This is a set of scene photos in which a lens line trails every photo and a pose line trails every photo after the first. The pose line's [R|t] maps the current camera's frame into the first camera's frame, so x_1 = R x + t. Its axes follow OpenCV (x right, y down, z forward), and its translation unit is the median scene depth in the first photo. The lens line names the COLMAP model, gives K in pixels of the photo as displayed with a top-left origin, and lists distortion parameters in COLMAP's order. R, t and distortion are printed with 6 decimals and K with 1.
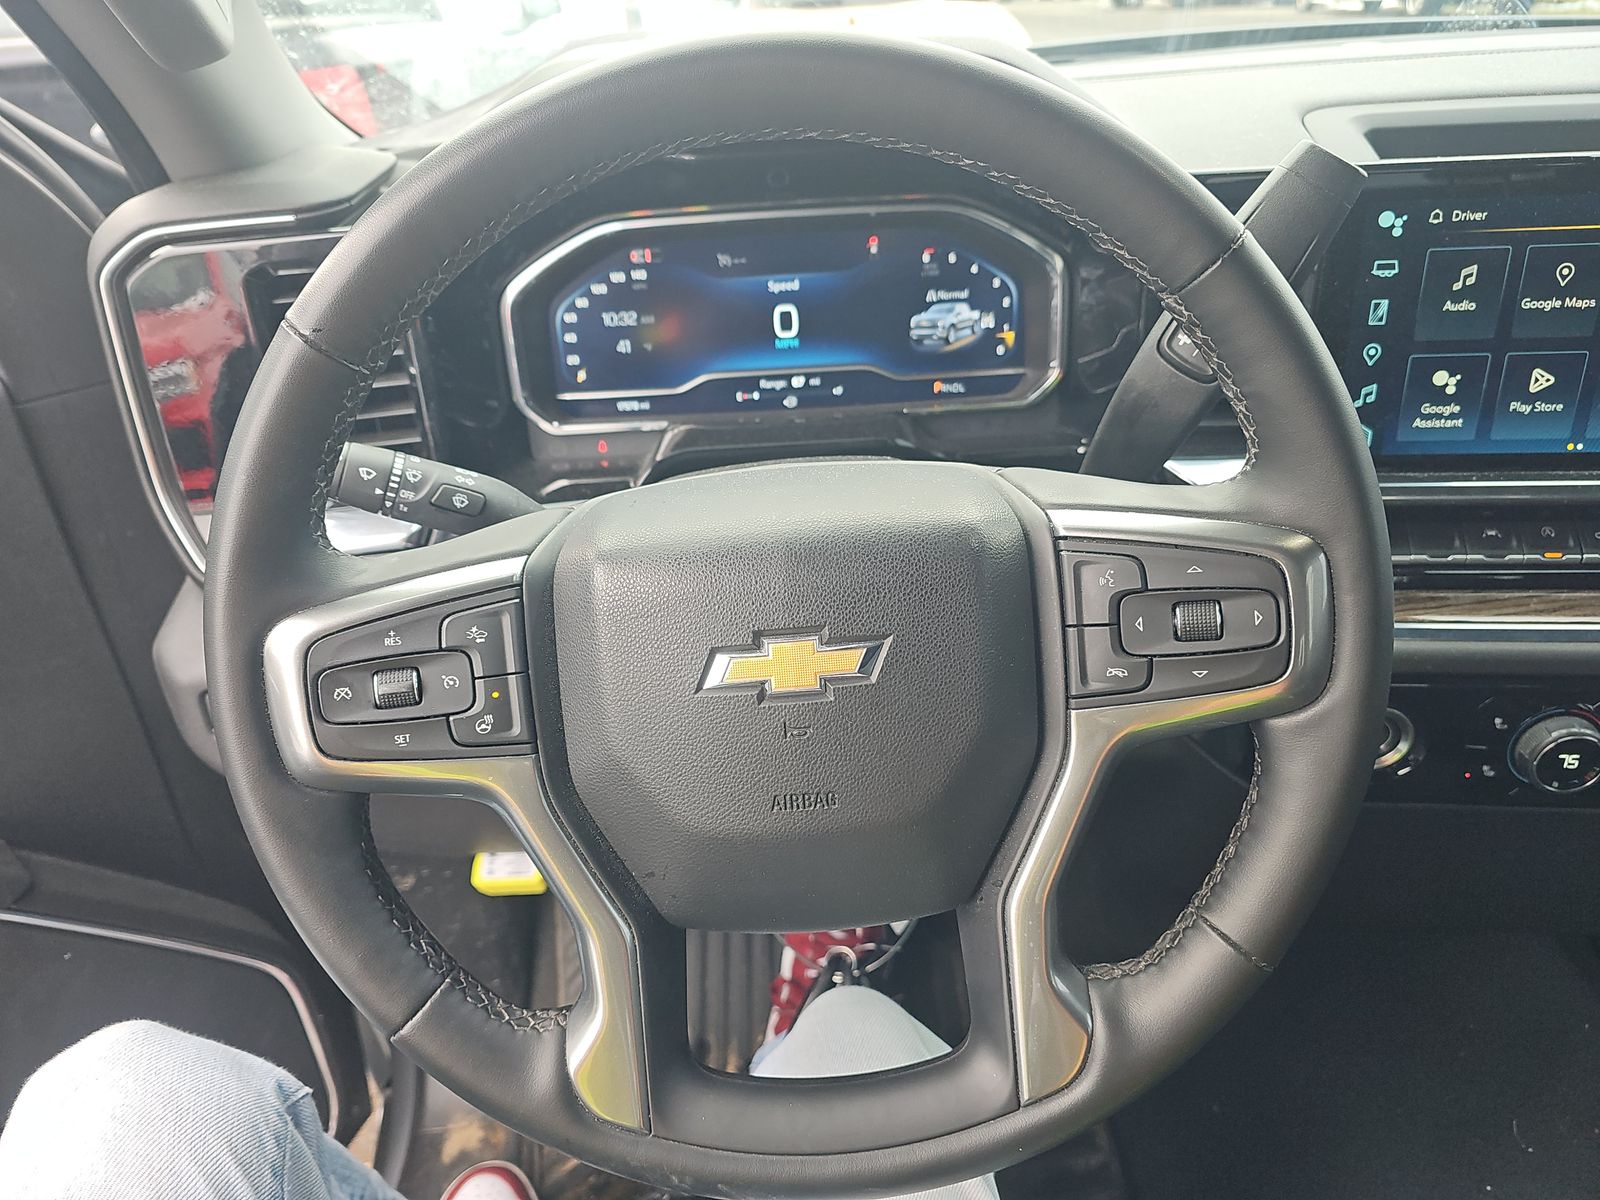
lens RADIAL K [[1095.5, 0, 800.0], [0, 1095.5, 600.0], [0, 0, 1]] dist [0.014334, -0.001422]
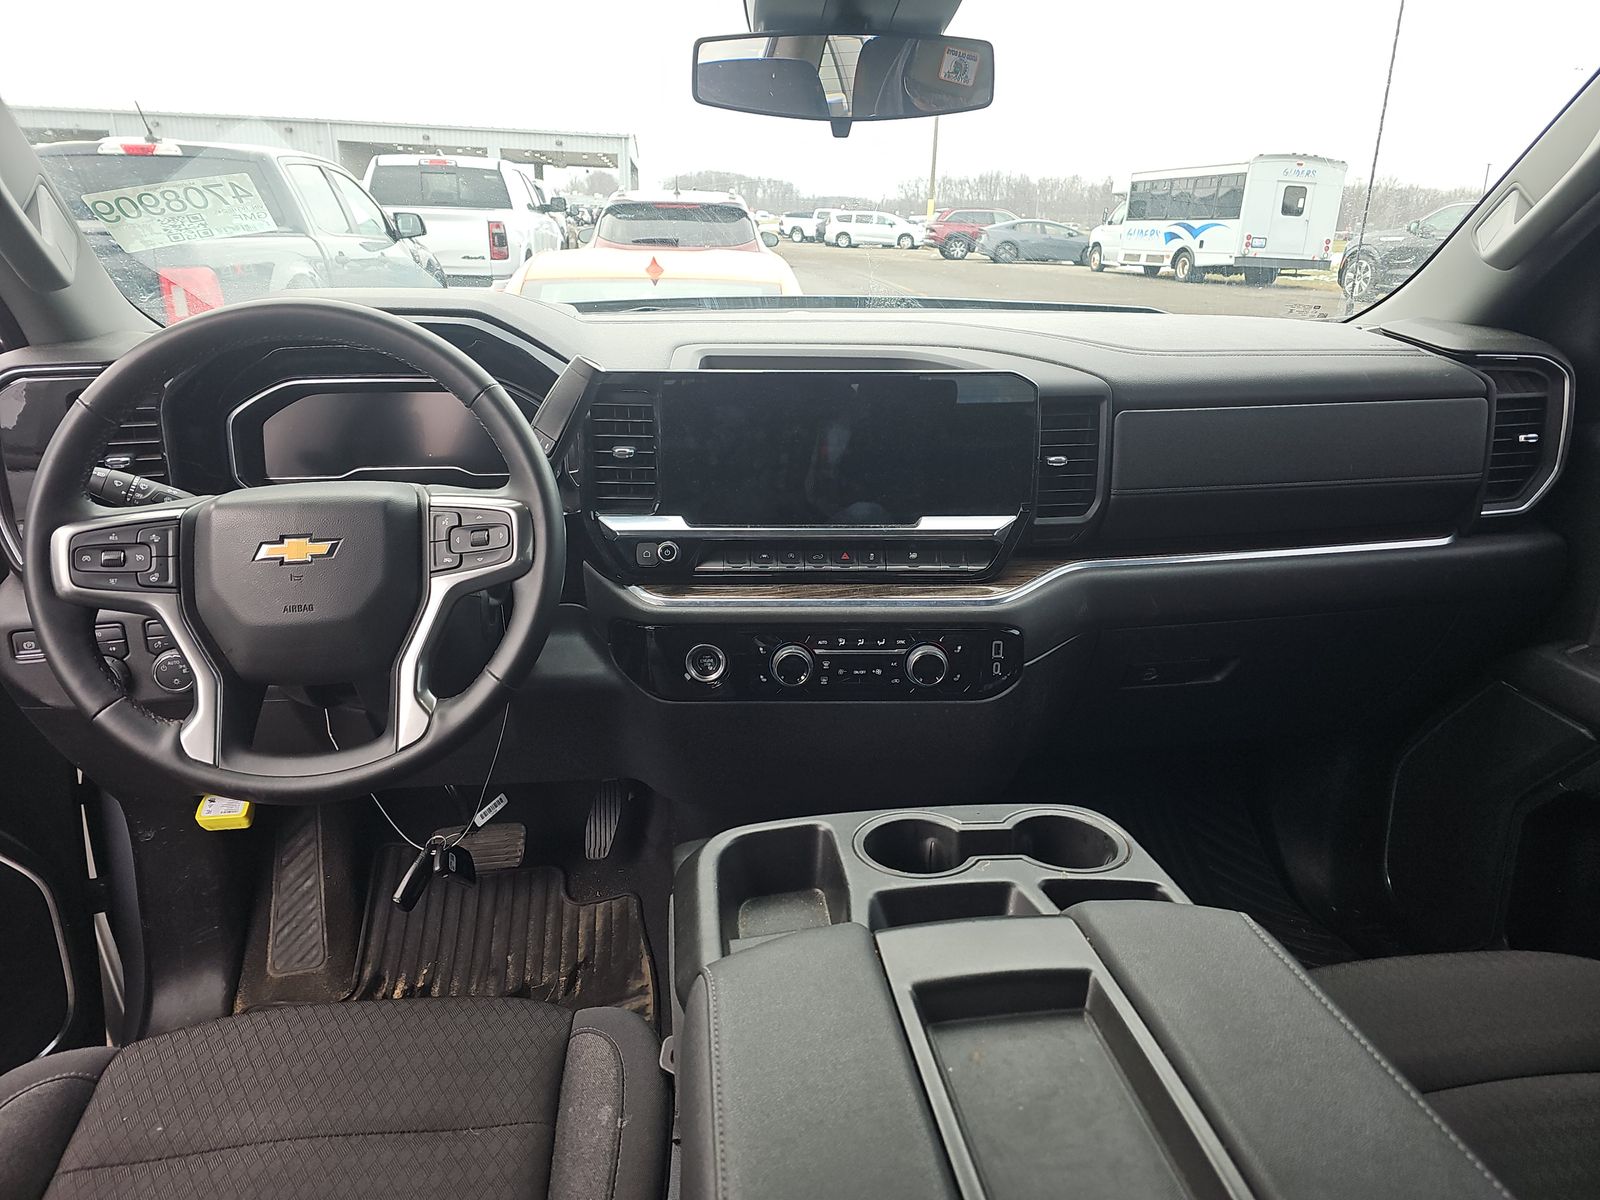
lens RADIAL K [[1095.5, 0, 800.0], [0, 1095.5, 600.0], [0, 0, 1]] dist [0.014334, -0.001422]
pose [[0.992595, 0.019651, 0.119867, 0.737525], [0.001721, 0.984452, -0.175645, 0.547446], [-0.121455, 0.174550, 0.977129, -1.318751]]
